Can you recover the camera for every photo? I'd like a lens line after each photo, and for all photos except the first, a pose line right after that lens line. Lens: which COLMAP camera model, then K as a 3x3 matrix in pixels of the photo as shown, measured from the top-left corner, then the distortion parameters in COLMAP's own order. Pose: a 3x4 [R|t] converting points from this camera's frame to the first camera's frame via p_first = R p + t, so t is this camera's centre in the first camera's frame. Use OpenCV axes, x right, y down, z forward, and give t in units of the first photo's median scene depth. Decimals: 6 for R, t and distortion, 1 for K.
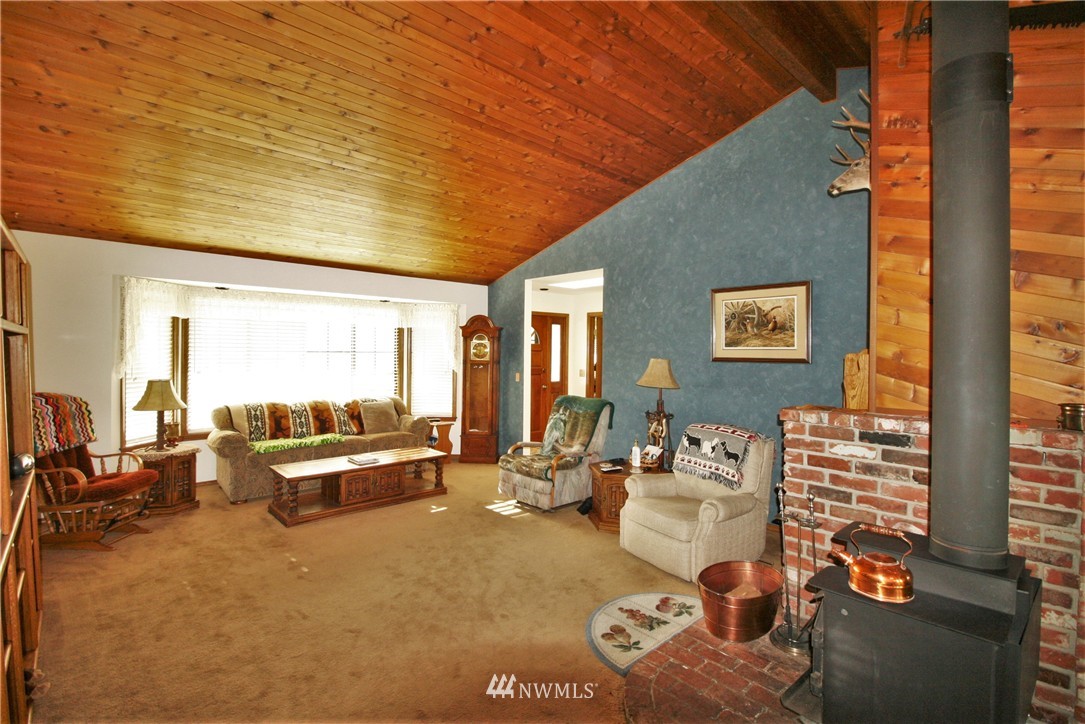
lens RADIAL K [[505.3, 0, 543.3], [0, 505.3, 353.8], [0, 0, 1]] dist [-0.001386, -0.012283]
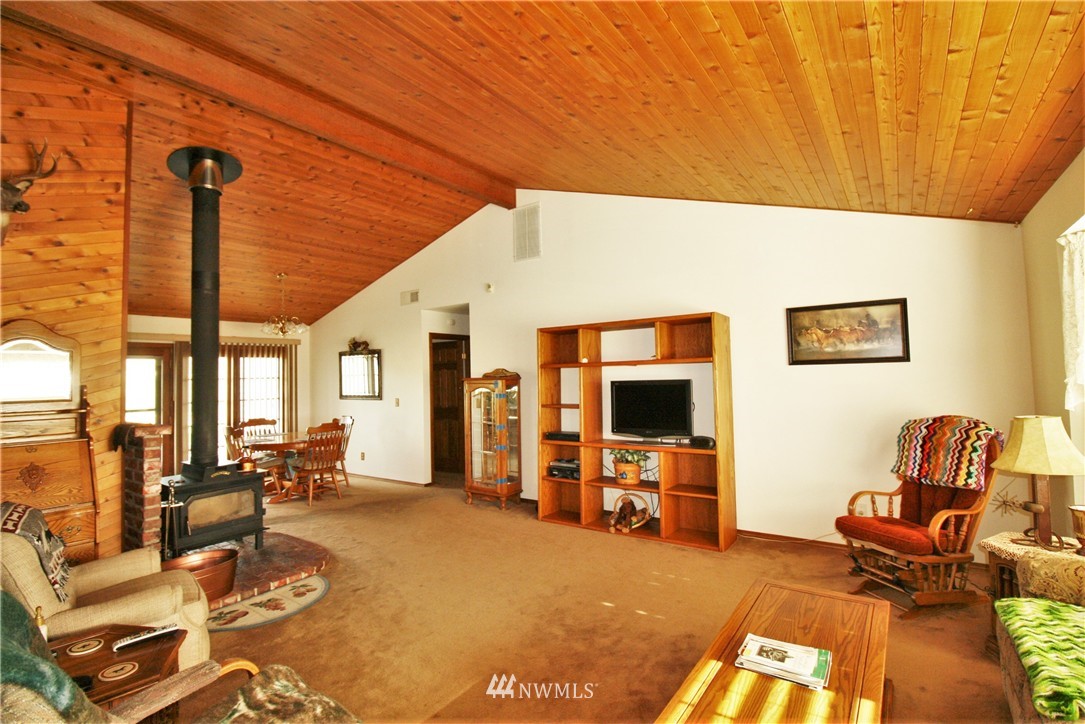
lens RADIAL K [[505.3, 0, 543.3], [0, 505.3, 353.8], [0, 0, 1]] dist [-0.001386, -0.012283]
pose [[-0.978569, 0.010223, -0.205665, -0.195930], [0.018525, 0.999088, -0.038482, -0.010035], [0.205084, -0.041468, -0.977866, 2.313606]]
